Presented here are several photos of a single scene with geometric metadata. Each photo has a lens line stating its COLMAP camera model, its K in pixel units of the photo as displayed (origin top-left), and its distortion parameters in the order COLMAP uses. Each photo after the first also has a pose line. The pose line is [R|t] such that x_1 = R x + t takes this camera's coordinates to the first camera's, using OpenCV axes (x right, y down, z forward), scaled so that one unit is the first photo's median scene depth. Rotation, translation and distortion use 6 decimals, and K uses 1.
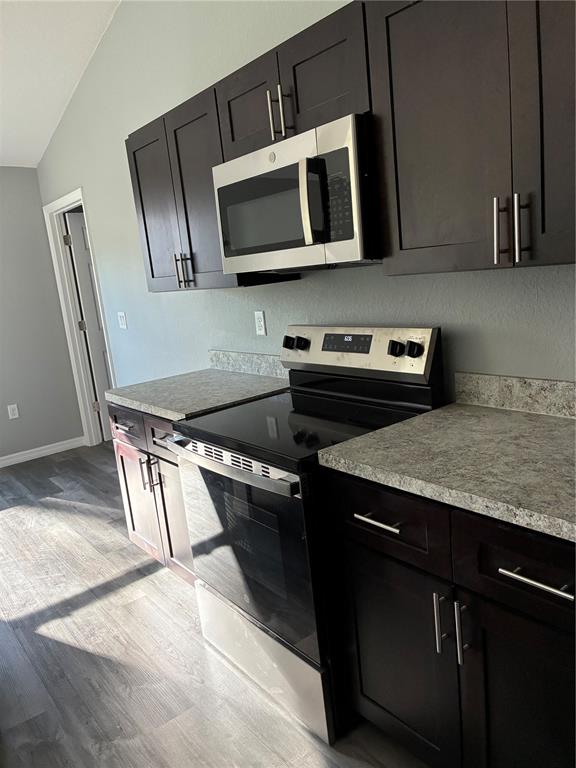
lens RADIAL K [[581.6, 0, 285.7], [0, 581.6, 383.6], [0, 0, 1]] dist [0.051453, -0.082609]
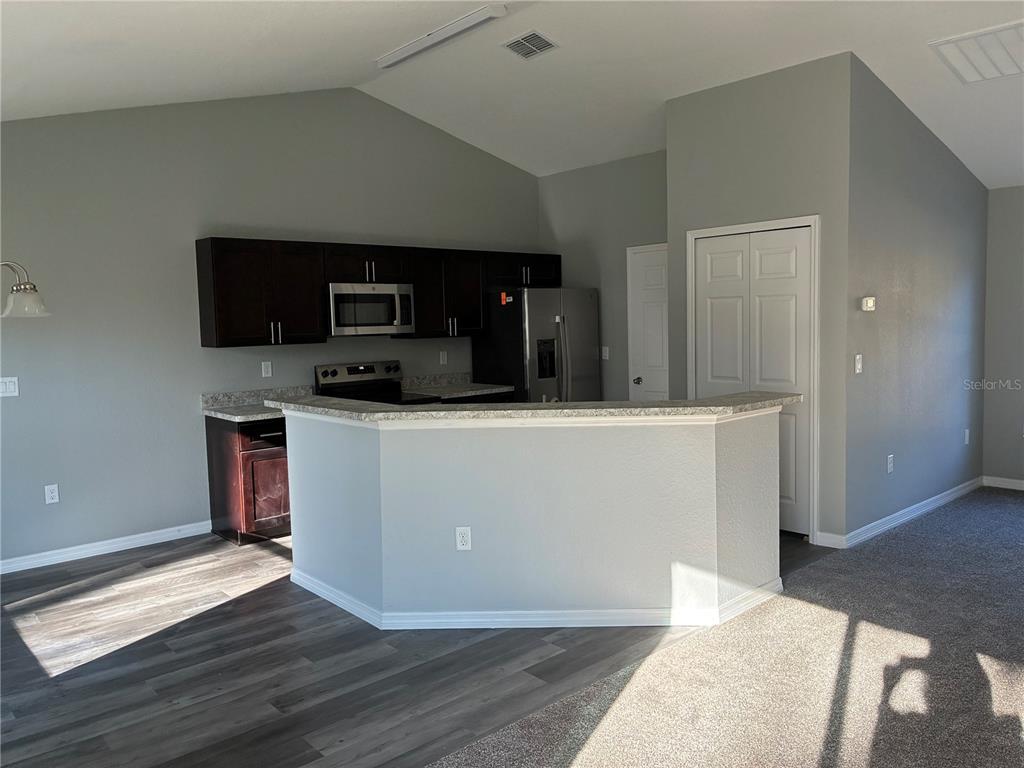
lens RADIAL K [[775.5, 0, 508.9], [0, 775.5, 380.6], [0, 0, 1]] dist [0.051453, -0.082609]
pose [[-0.064968, 0.025064, 0.997573, -2.842979], [0.228744, 0.973440, -0.009561, 0.124106], [-0.971316, 0.227567, -0.068976, 0.666956]]
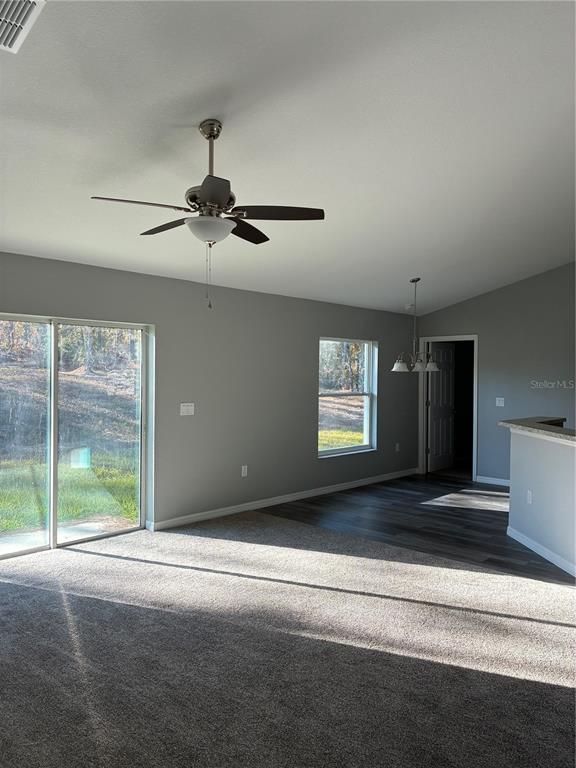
lens RADIAL K [[581.6, 0, 285.7], [0, 581.6, 383.6], [0, 0, 1]] dist [0.051453, -0.082609]
pose [[0.980606, 0.111084, 0.161467, -2.503672], [-0.078130, 0.977135, -0.197746, 0.530760], [-0.179741, 0.181296, 0.966863, -1.522343]]
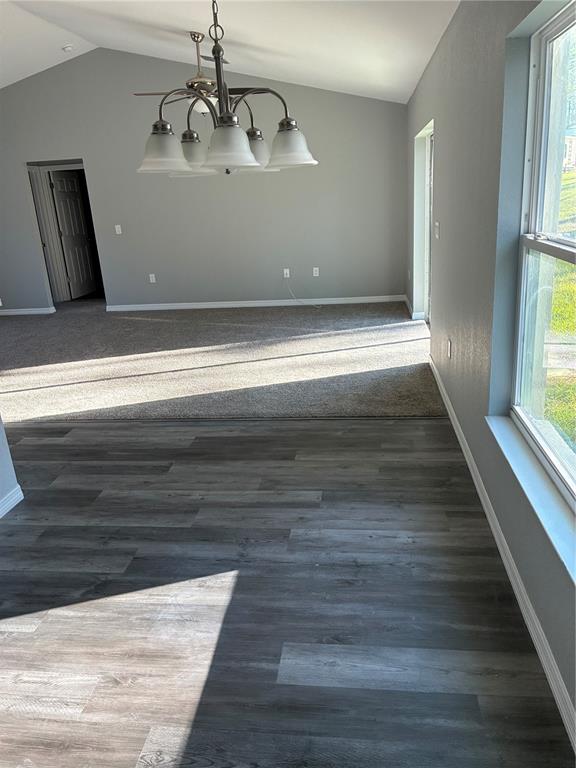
lens RADIAL K [[585.9, 0, 281.6], [0, 585.9, 381.0], [0, 0, 1]] dist [0.056280, -0.078509]
pose [[-0.697912, 0.362043, -0.617934, -0.675780], [-0.002074, 0.861791, 0.507259, -0.425043], [0.716180, 0.355304, -0.600704, 2.220027]]
